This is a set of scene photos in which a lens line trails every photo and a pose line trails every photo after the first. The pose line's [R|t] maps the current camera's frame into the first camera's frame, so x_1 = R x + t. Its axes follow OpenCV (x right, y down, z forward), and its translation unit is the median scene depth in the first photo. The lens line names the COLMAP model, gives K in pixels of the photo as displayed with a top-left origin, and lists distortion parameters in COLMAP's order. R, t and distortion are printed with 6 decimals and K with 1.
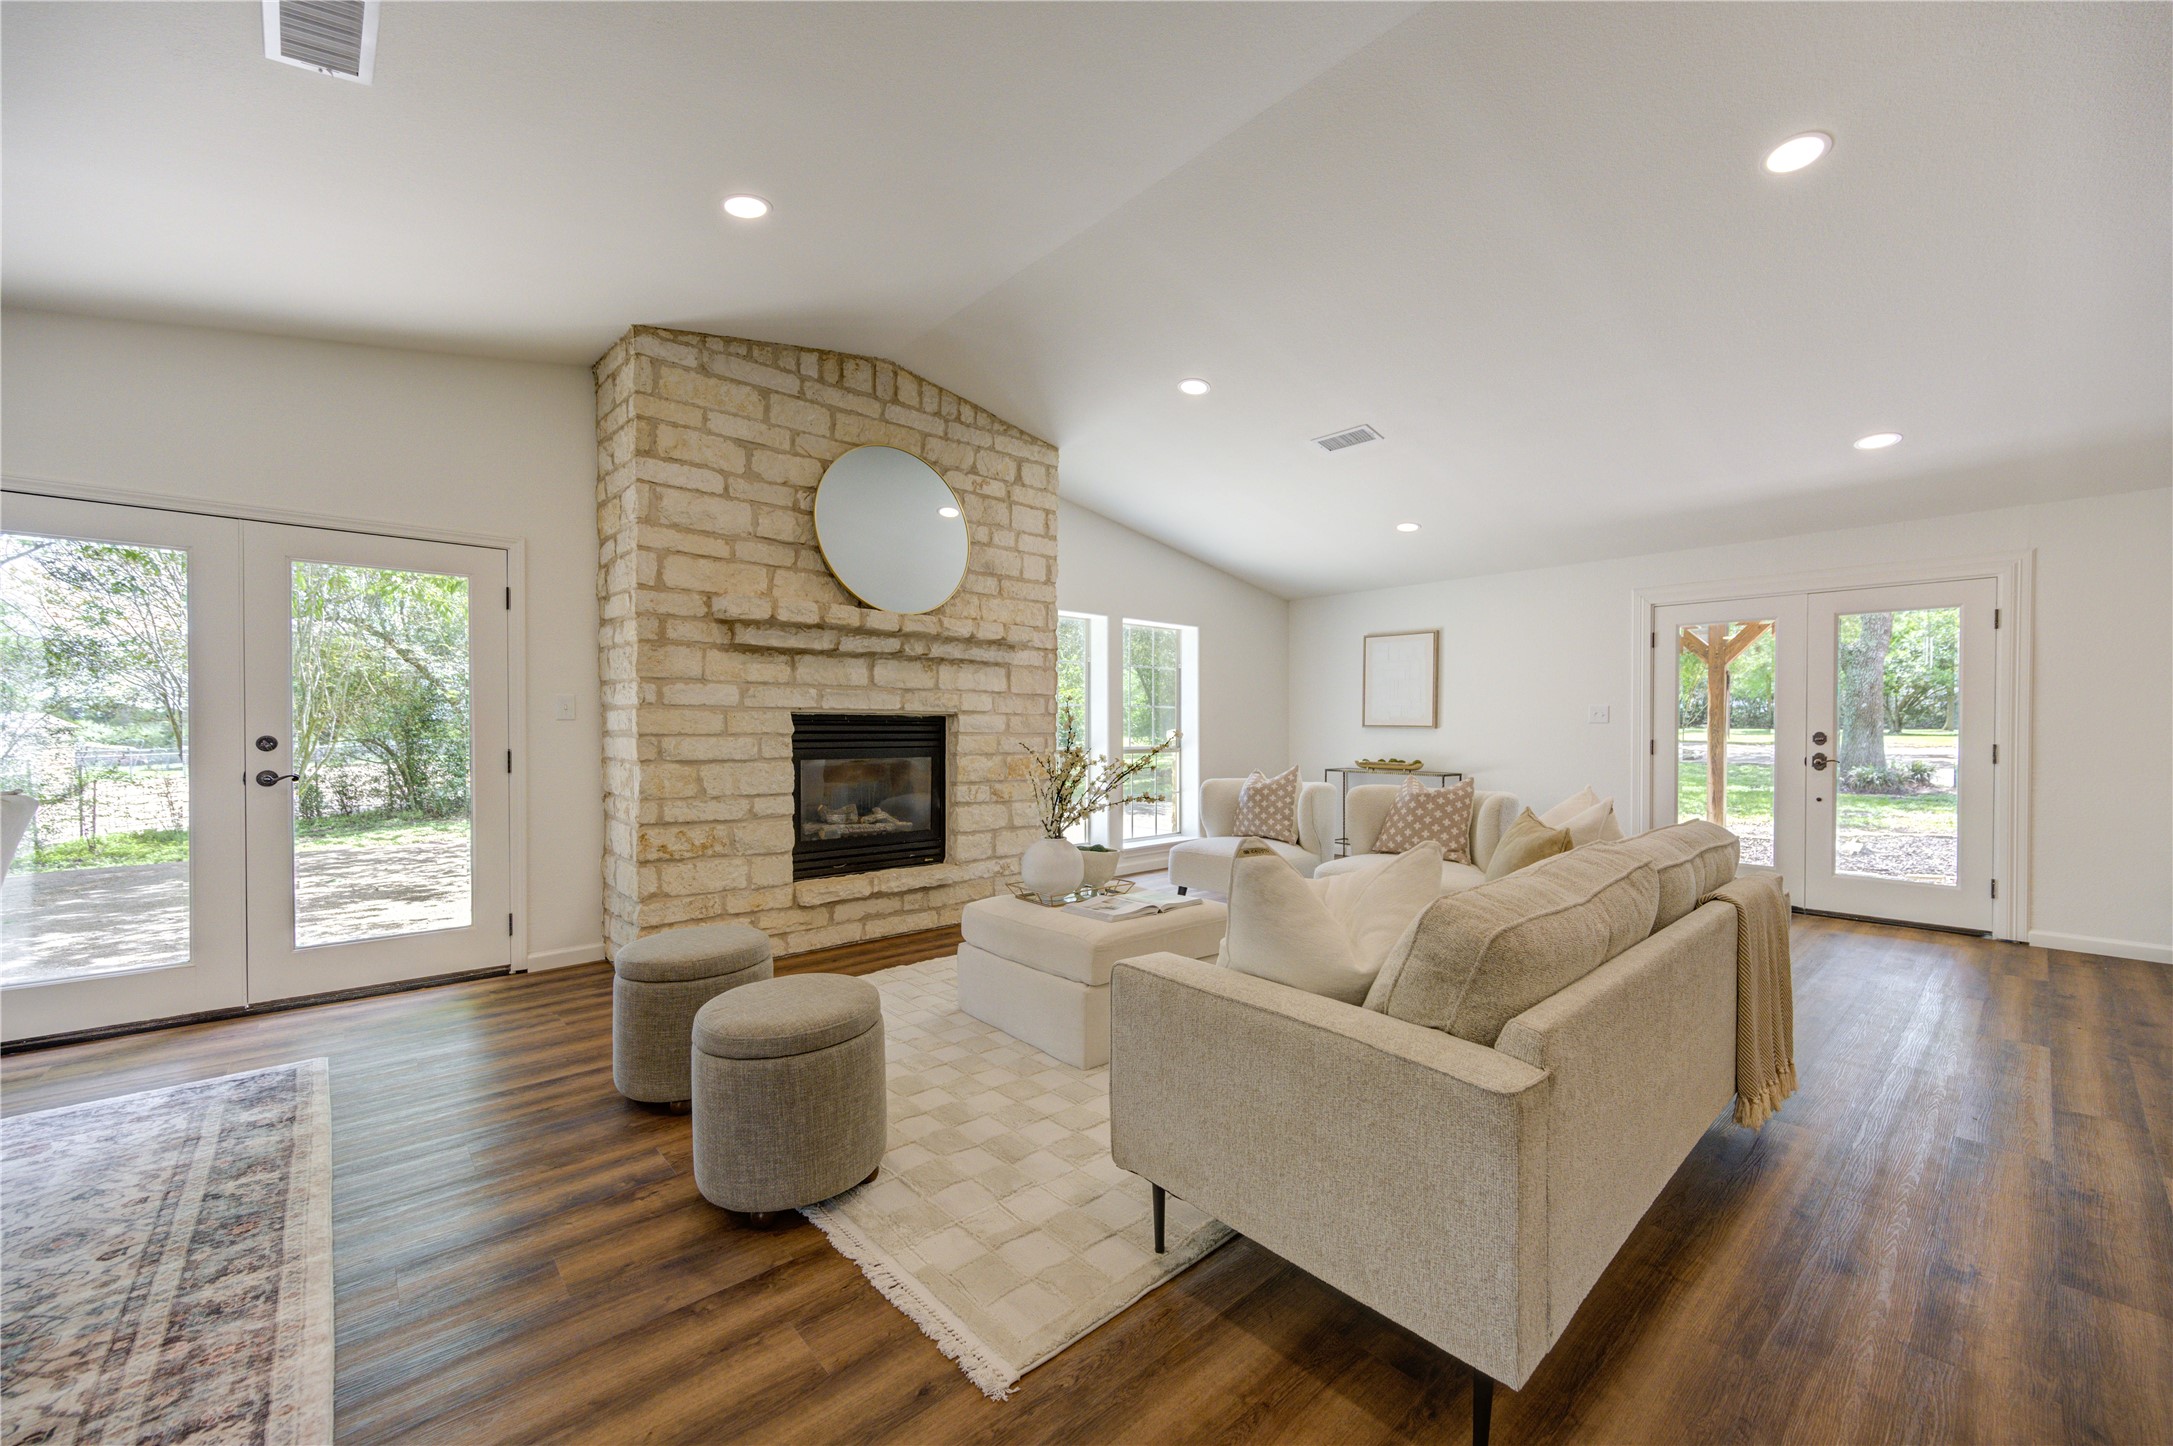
lens RADIAL K [[842.7, 0, 1089.9], [0, 842.7, 737.4], [0, 0, 1]] dist [0.003347, -0.000732]
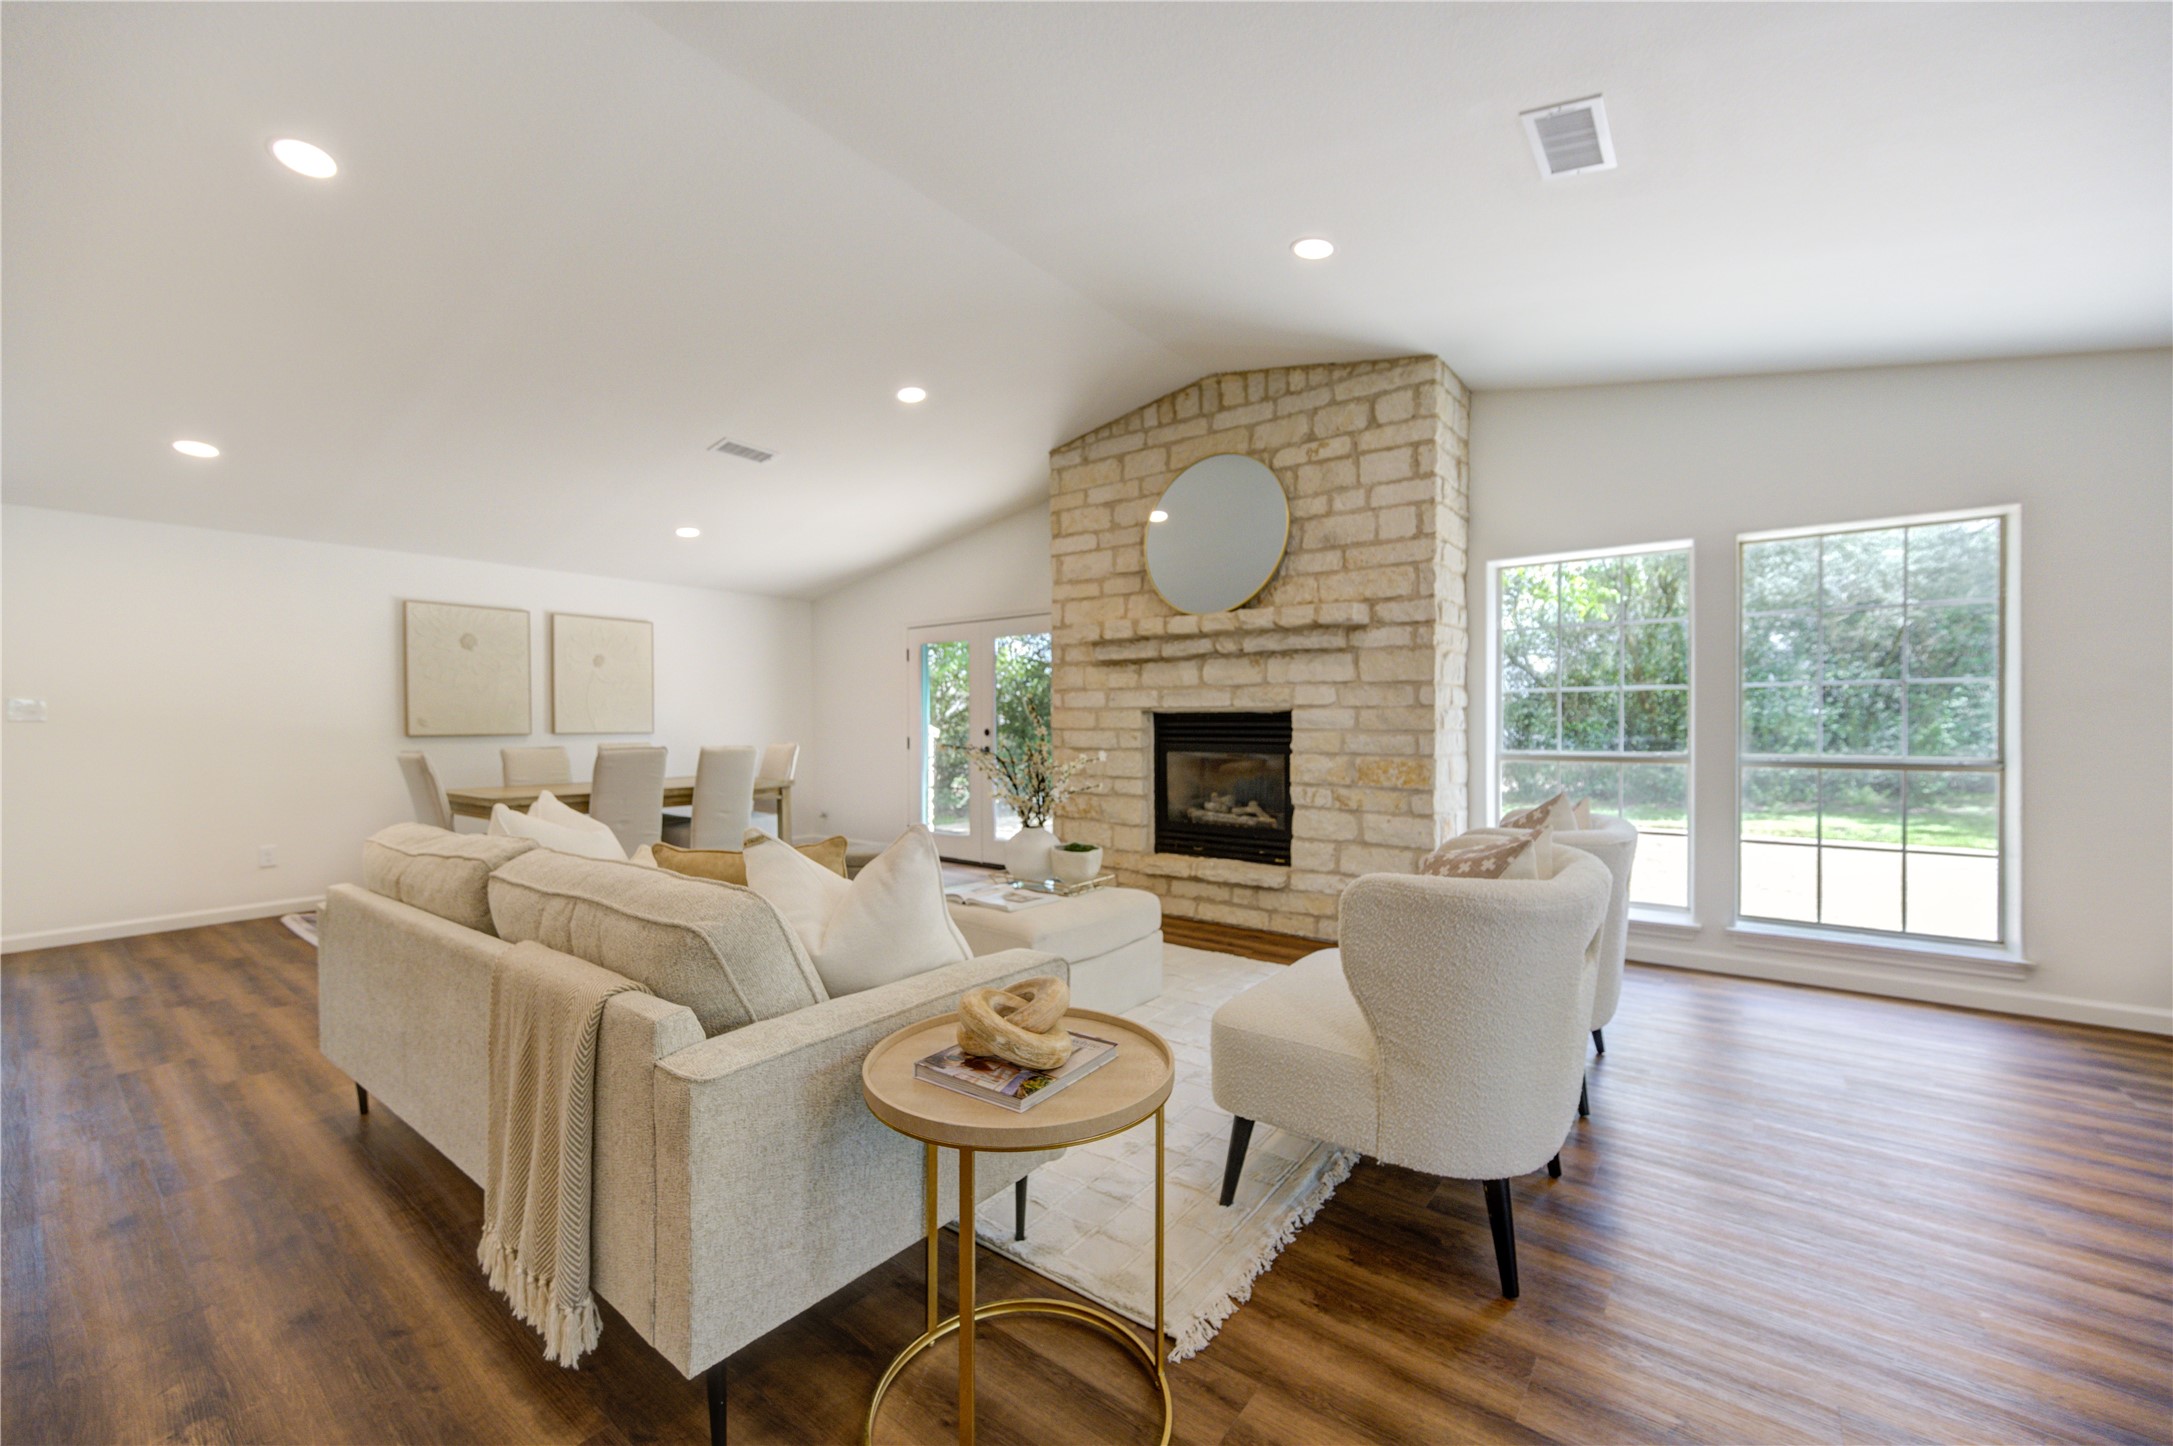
lens RADIAL K [[842.7, 0, 1094.1], [0, 842.7, 735.6], [0, 0, 1]] dist [0.003347, -0.000732]
pose [[0.191258, 0.013815, -0.981443, 0.861674], [-0.008065, 0.999889, 0.012503, -0.009911], [0.981507, 0.005524, 0.191349, 0.735839]]
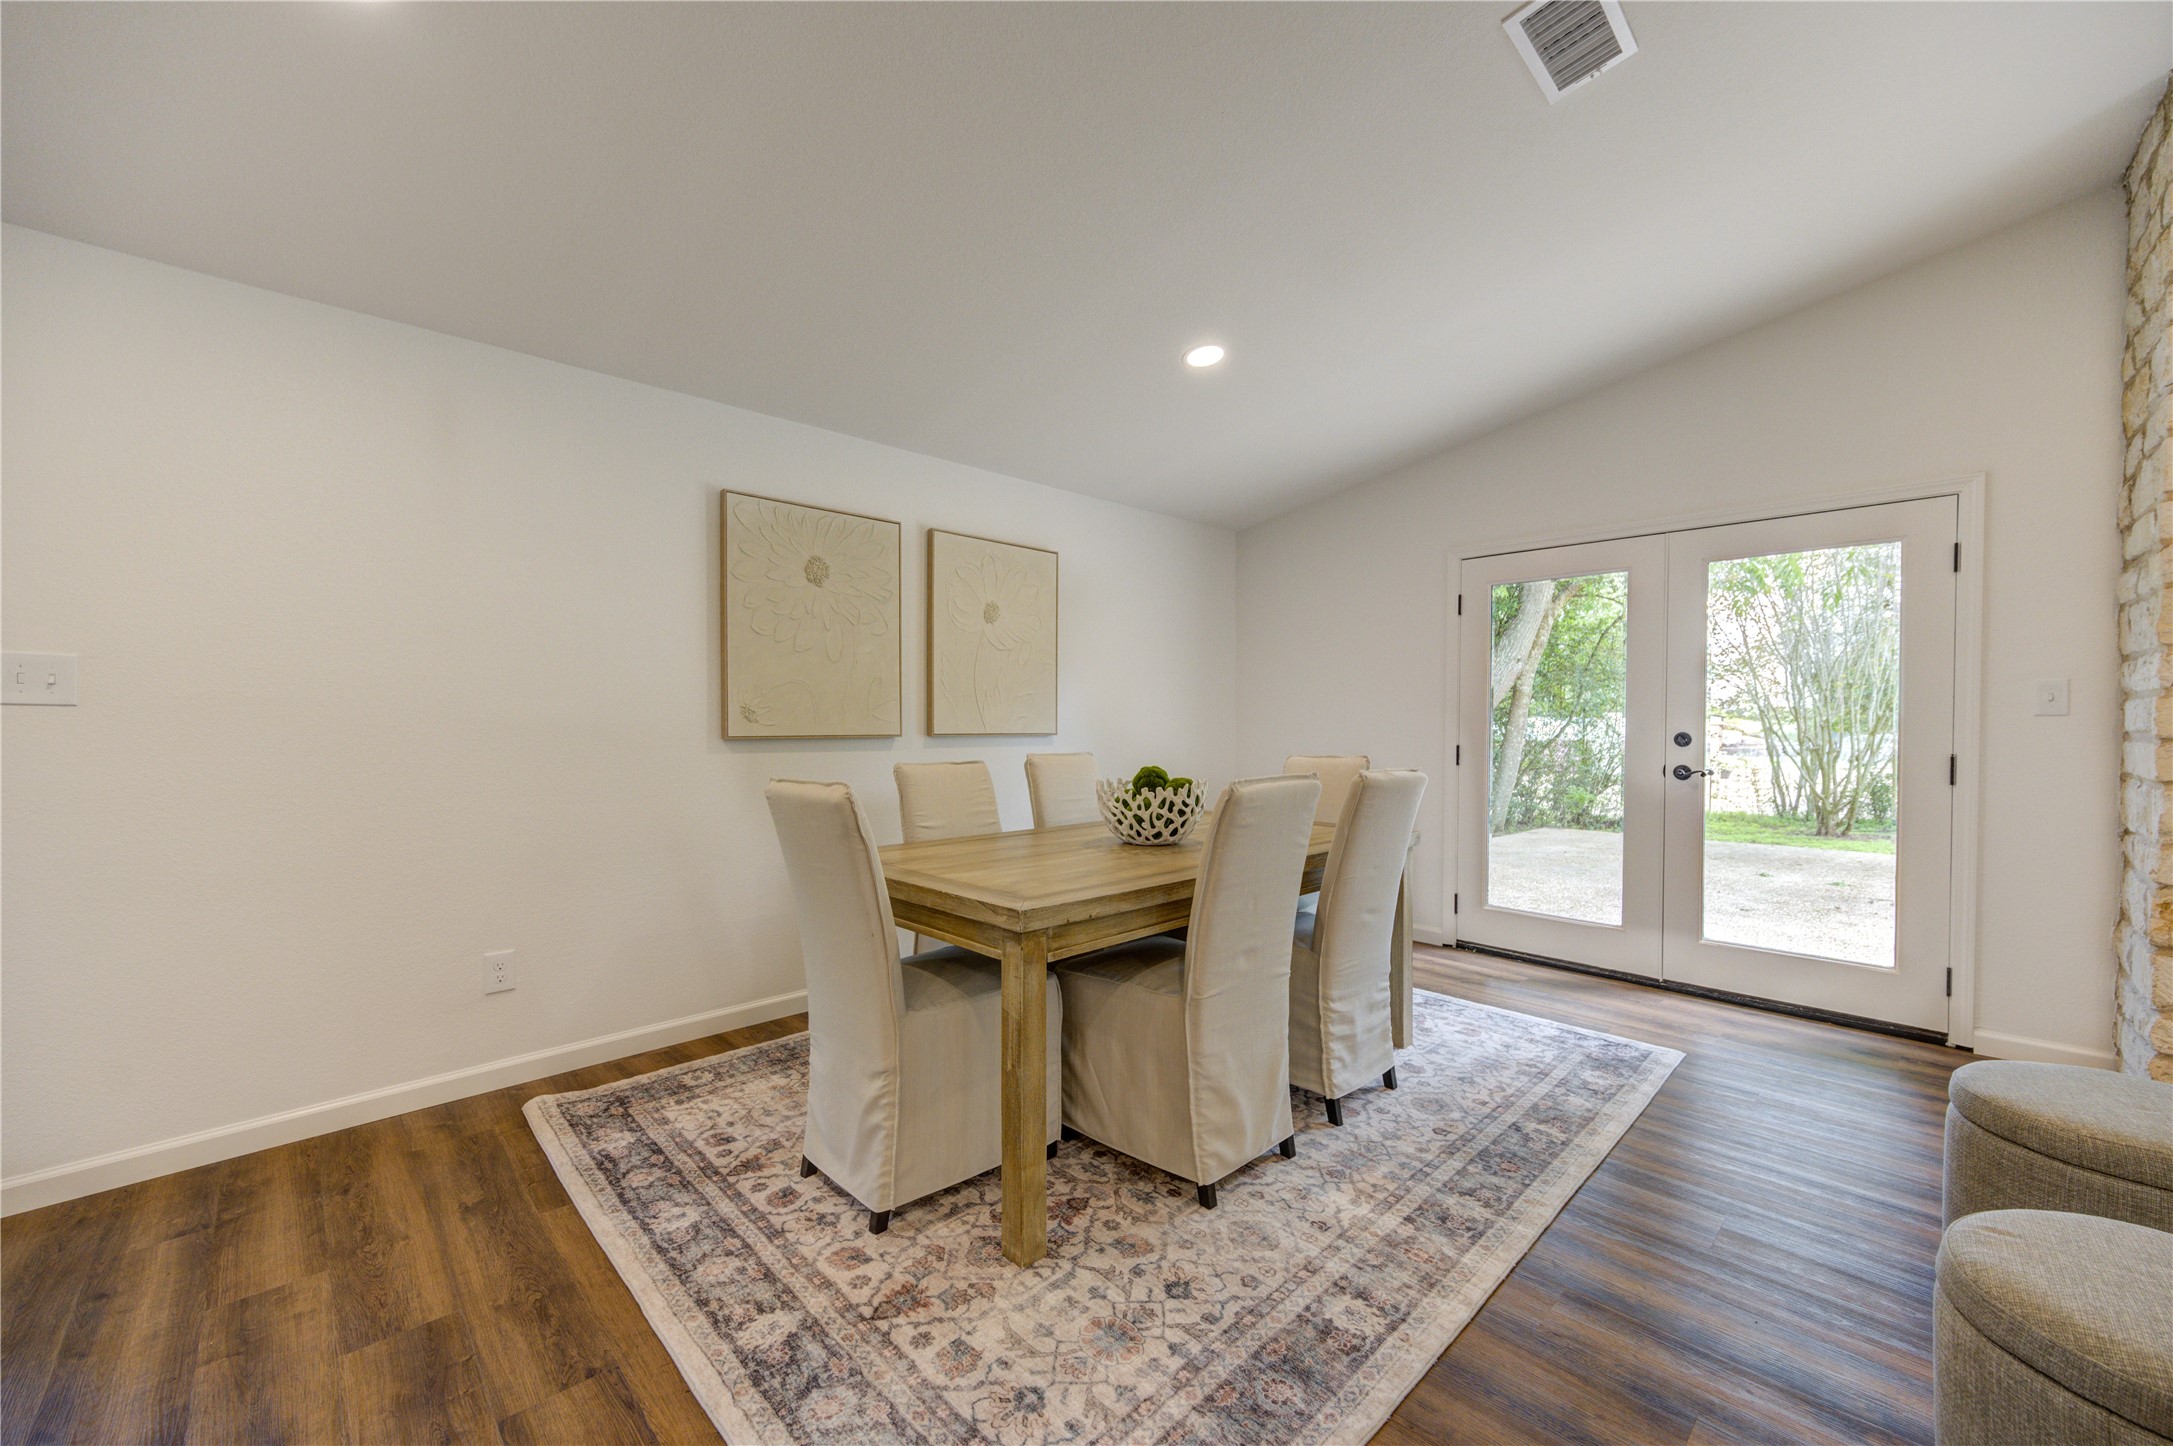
lens RADIAL K [[842.7, 0, 1096.0], [0, 842.7, 735.8], [0, 0, 1]] dist [0.003347, -0.000732]
pose [[0.043756, 0.018286, -0.998875, 0.044170], [-0.016311, 0.999712, 0.017587, -0.003371], [0.998909, 0.015523, 0.044042, 0.184303]]
